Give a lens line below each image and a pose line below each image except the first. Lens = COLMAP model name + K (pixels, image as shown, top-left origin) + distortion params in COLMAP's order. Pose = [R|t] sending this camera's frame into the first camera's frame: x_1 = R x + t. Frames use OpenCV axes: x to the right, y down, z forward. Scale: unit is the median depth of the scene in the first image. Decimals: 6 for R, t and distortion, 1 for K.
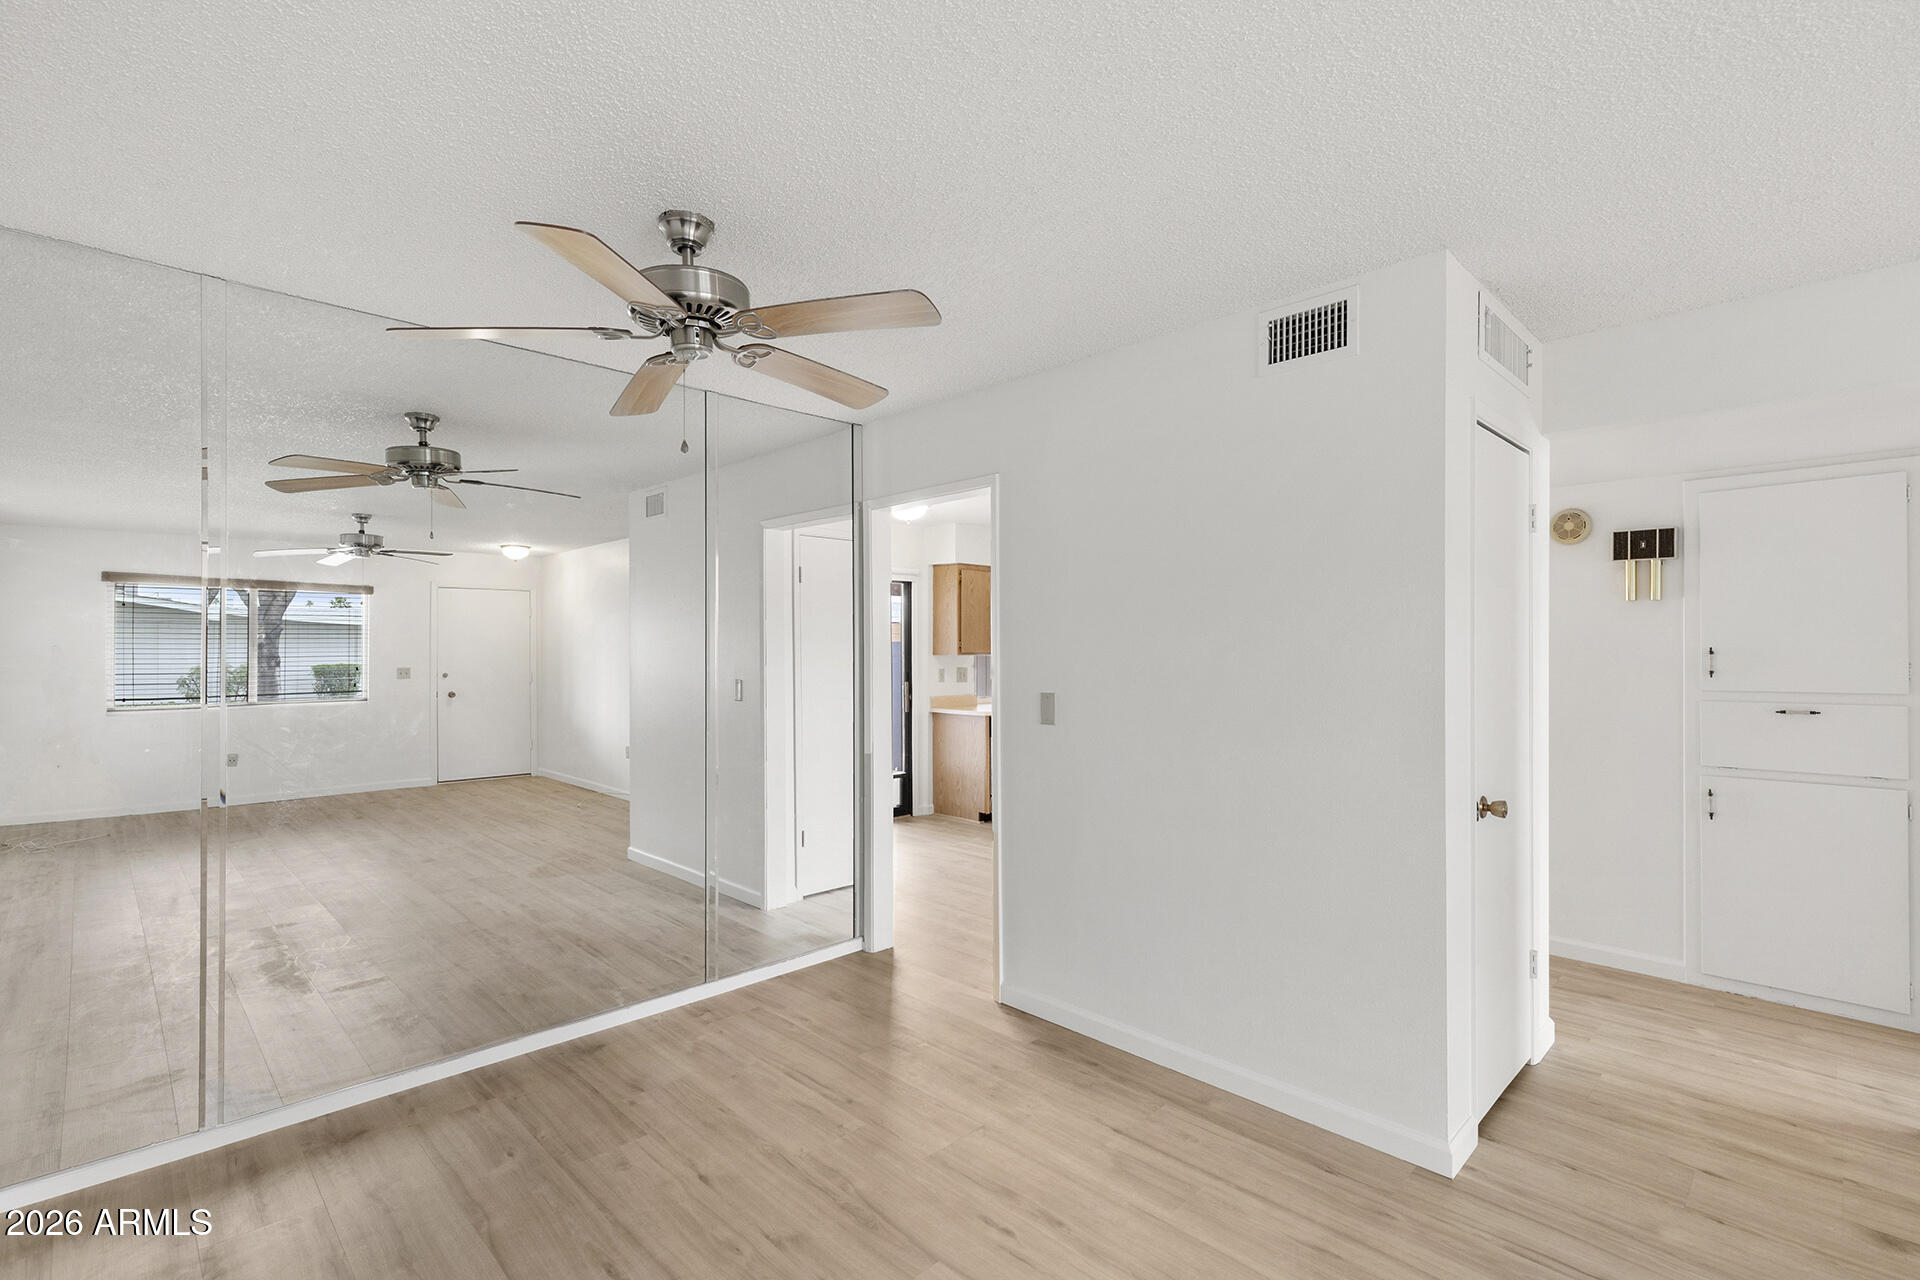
lens RADIAL K [[868.4, 0, 956.0], [0, 868.4, 646.7], [0, 0, 1]] dist [0.008832, -0.001366]
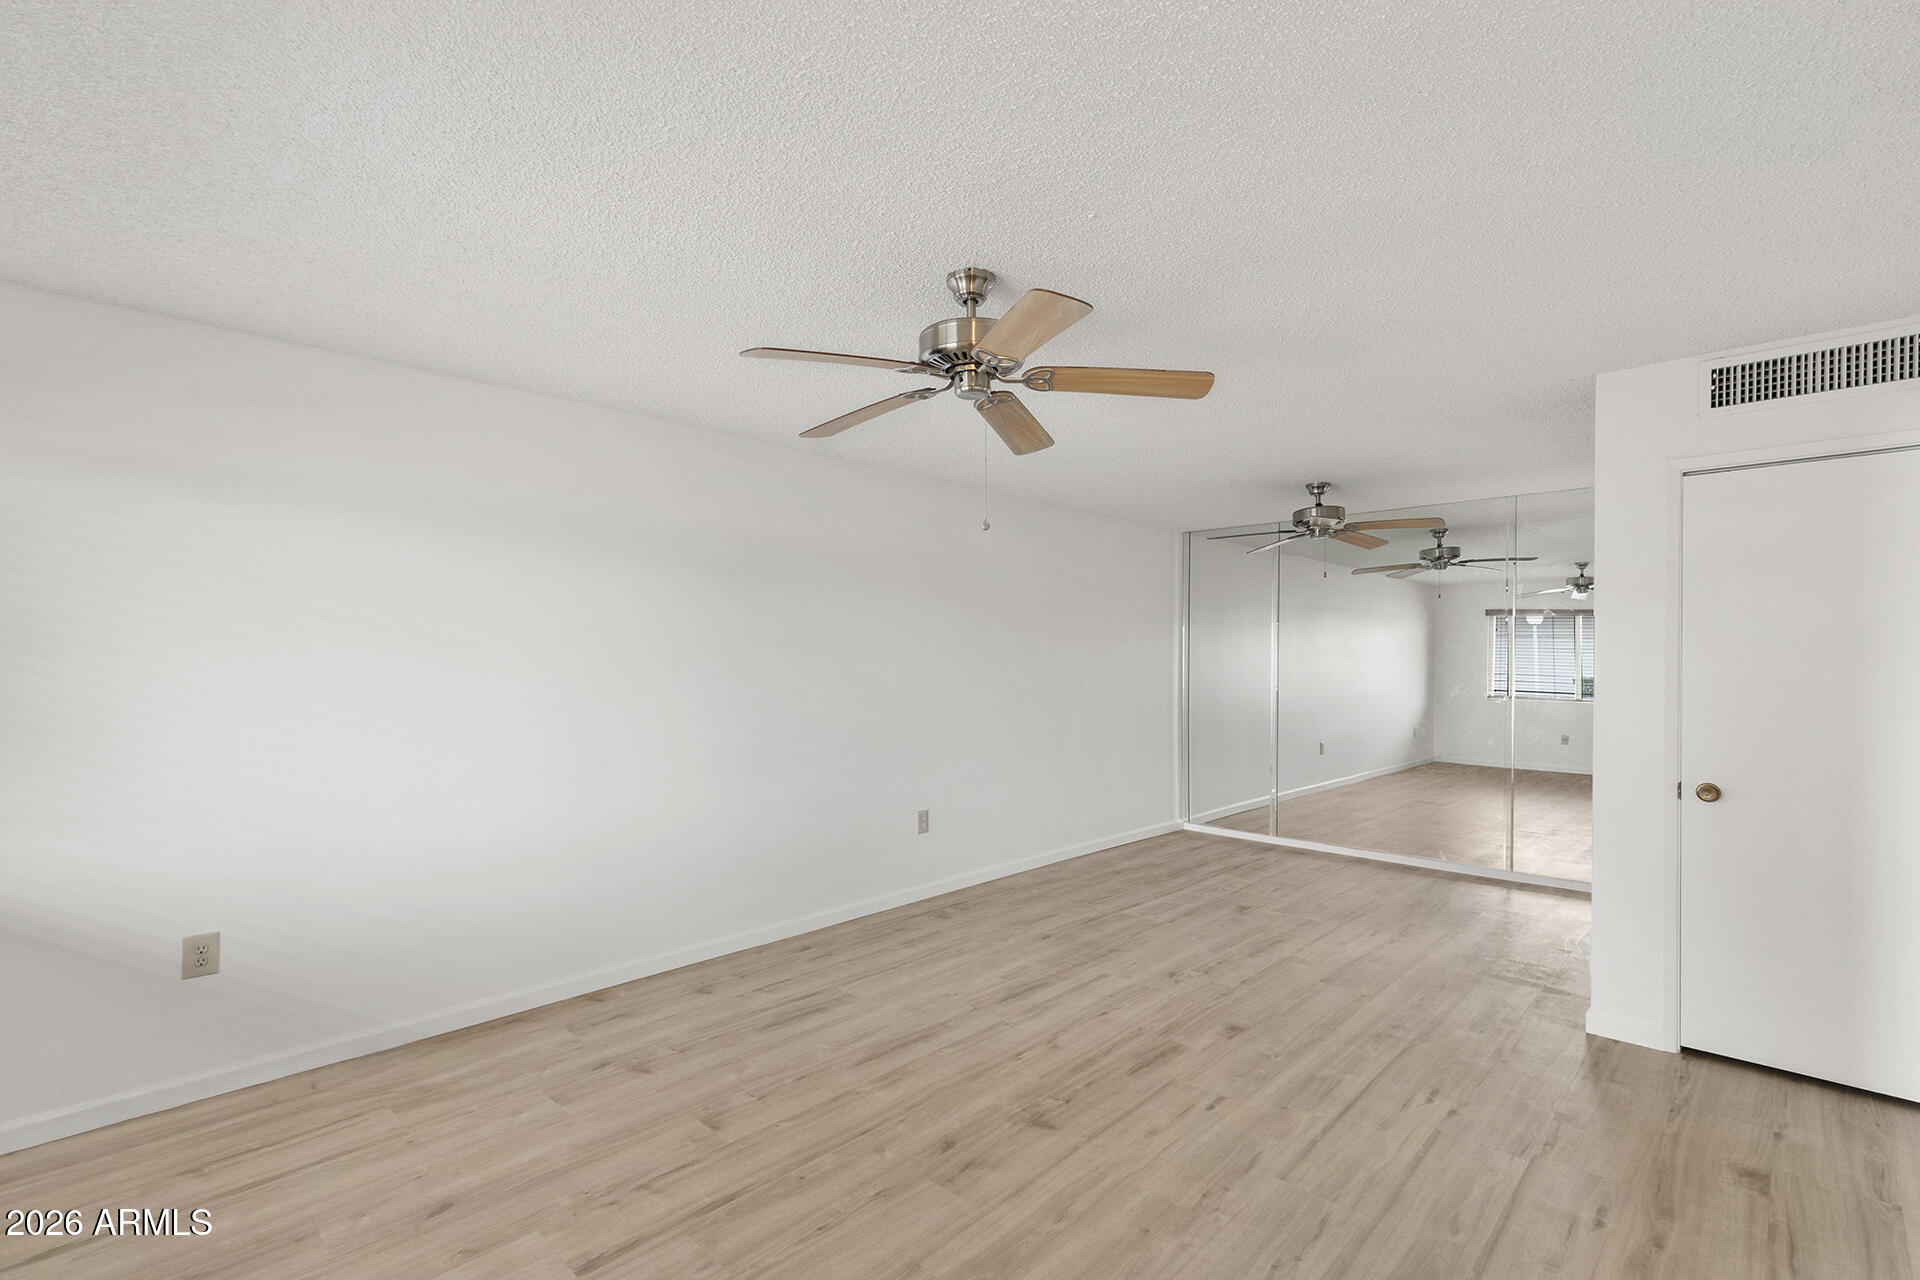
lens RADIAL K [[868.4, 0, 957.2], [0, 868.4, 669.8], [0, 0, 1]] dist [0.008832, -0.001366]
pose [[0.031516, 0.010381, -0.999449, 1.315321], [0.003483, 0.999939, 0.010496, -0.001215], [0.999497, -0.003812, 0.031478, -0.048017]]
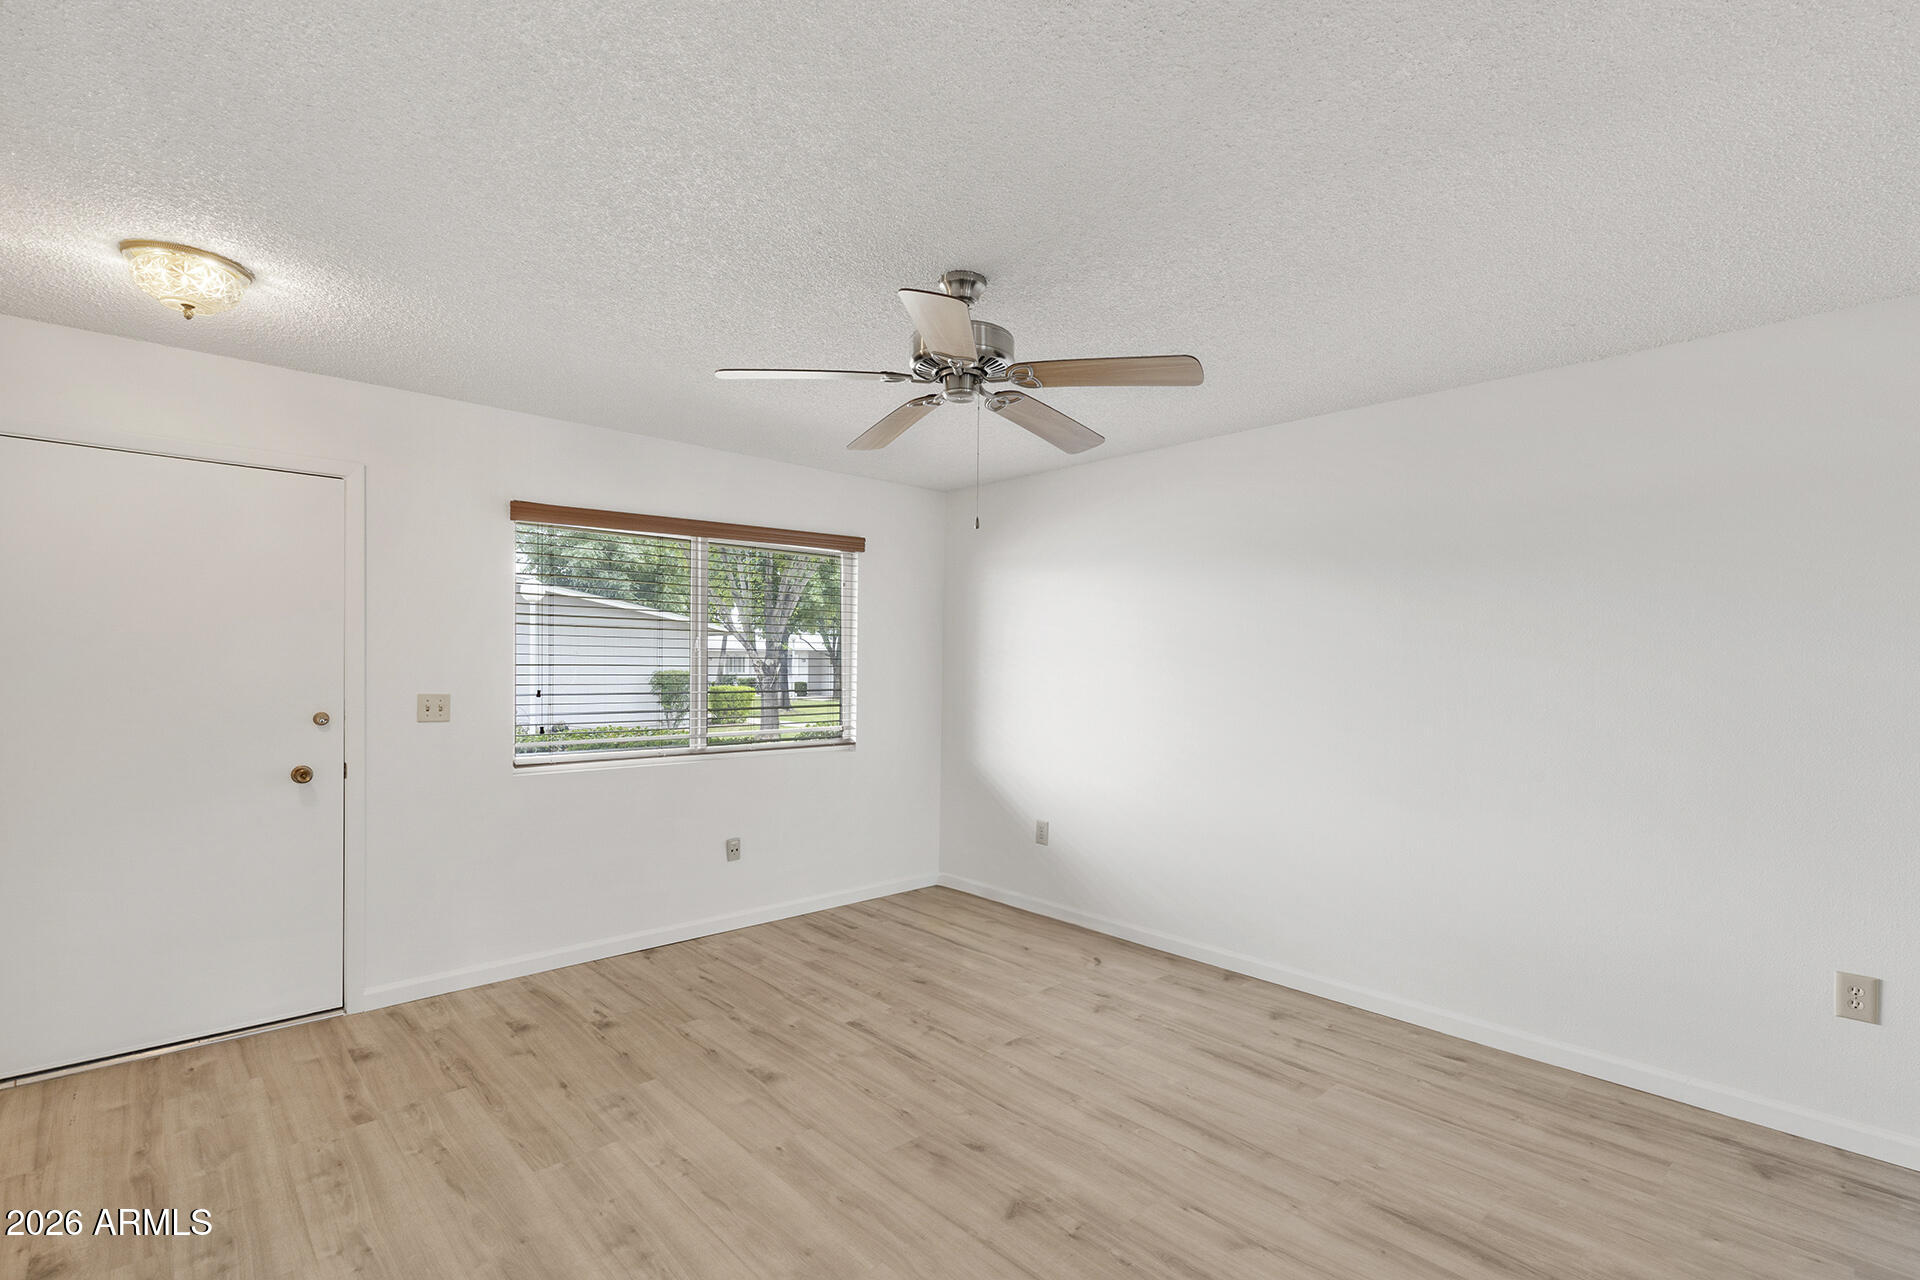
lens RADIAL K [[868.4, 0, 964.3], [0, 868.4, 683.9], [0, 0, 1]] dist [0.008832, -0.001366]
pose [[-0.999750, -0.012332, 0.018627, 0.583798], [-0.012016, 0.999783, 0.017025, 0.002315], [-0.018833, 0.016797, -0.999682, 0.700294]]
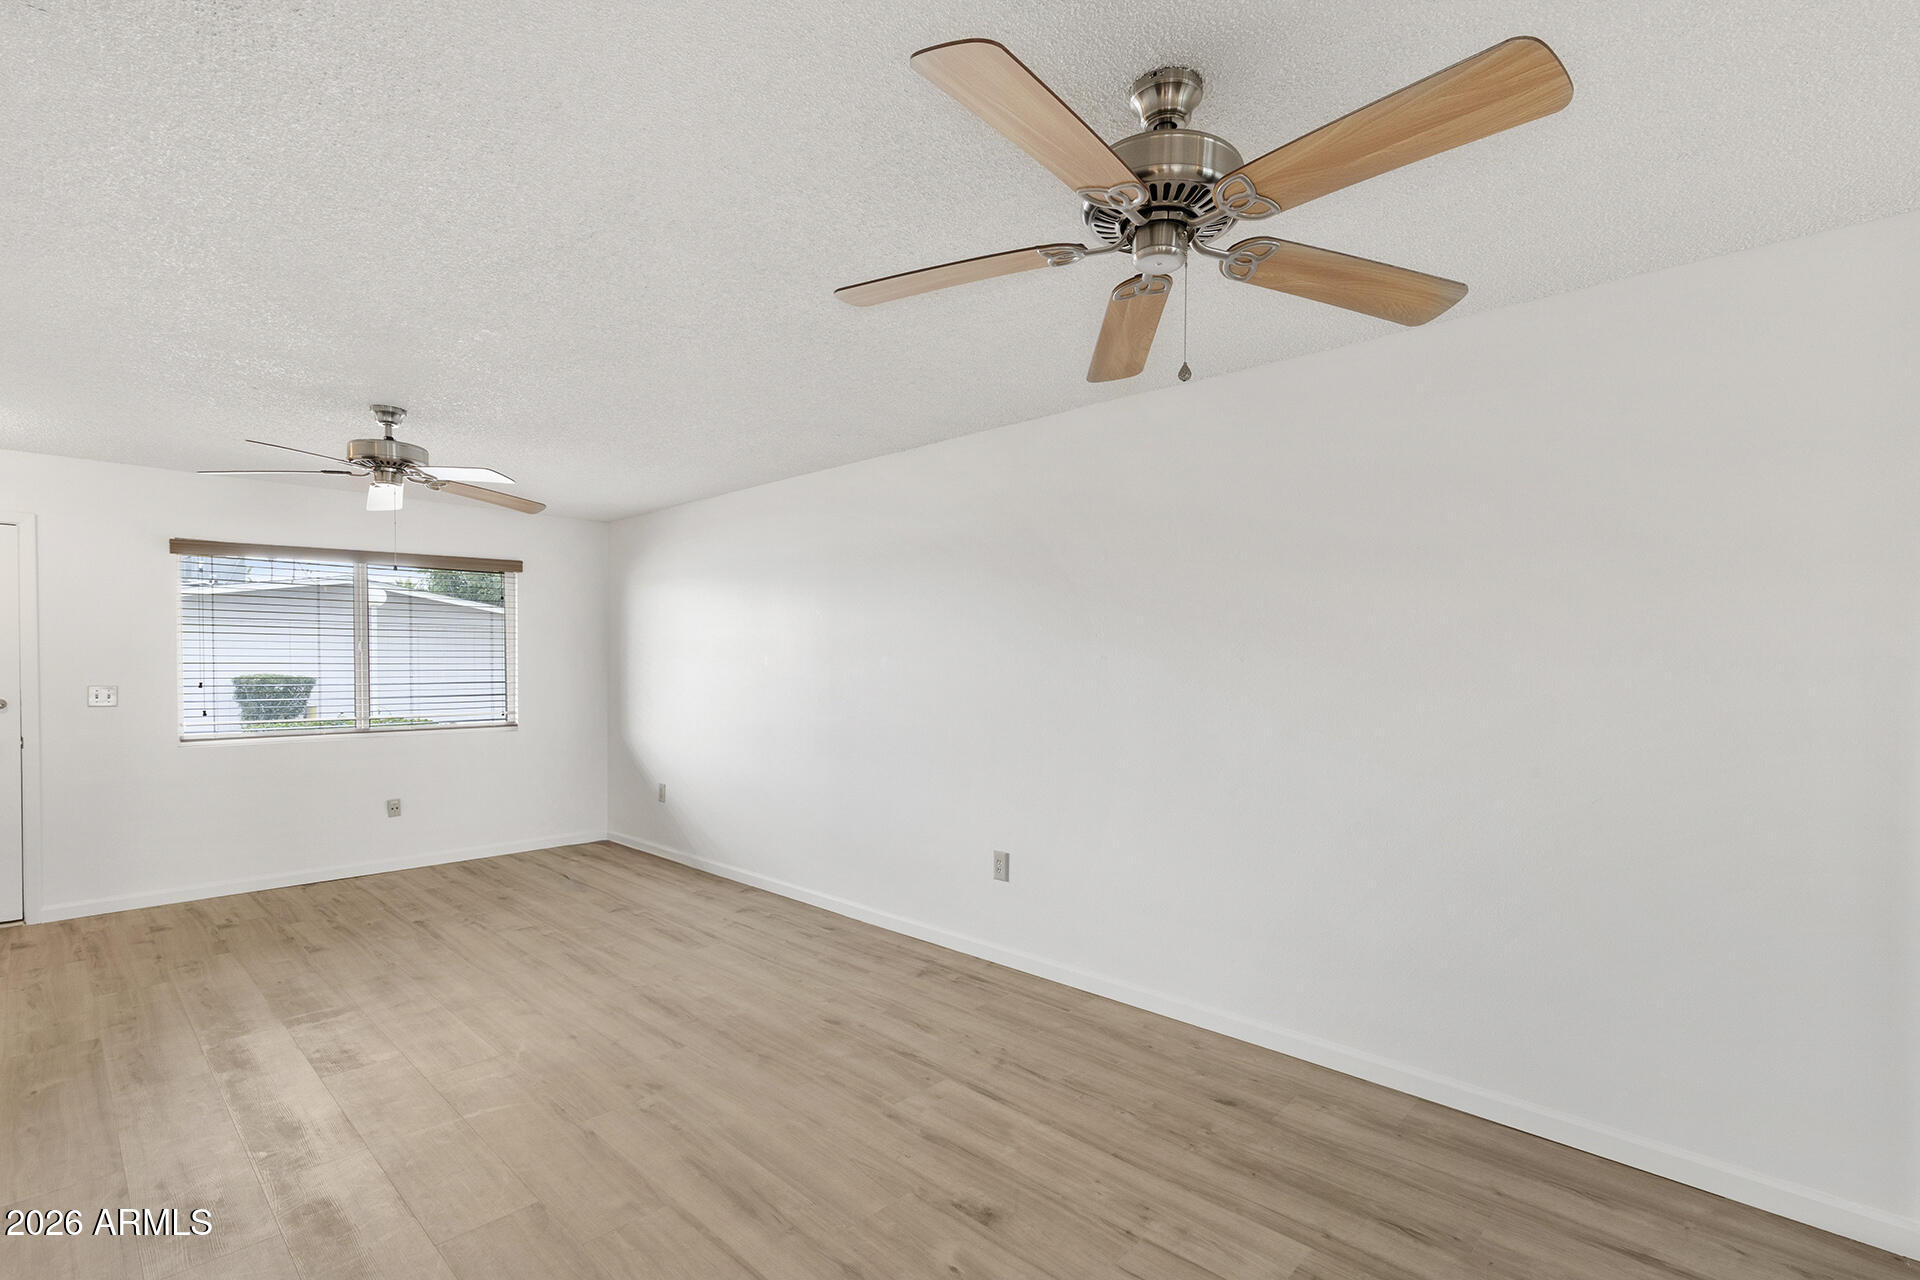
lens RADIAL K [[868.4, 0, 954.7], [0, 868.4, 685.9], [0, 0, 1]] dist [0.008832, -0.001366]
pose [[-0.999338, -0.002415, -0.036308, -0.065632], [-0.003165, 0.999783, 0.020612, 0.007350], [0.036251, 0.020713, -0.999128, 1.105455]]
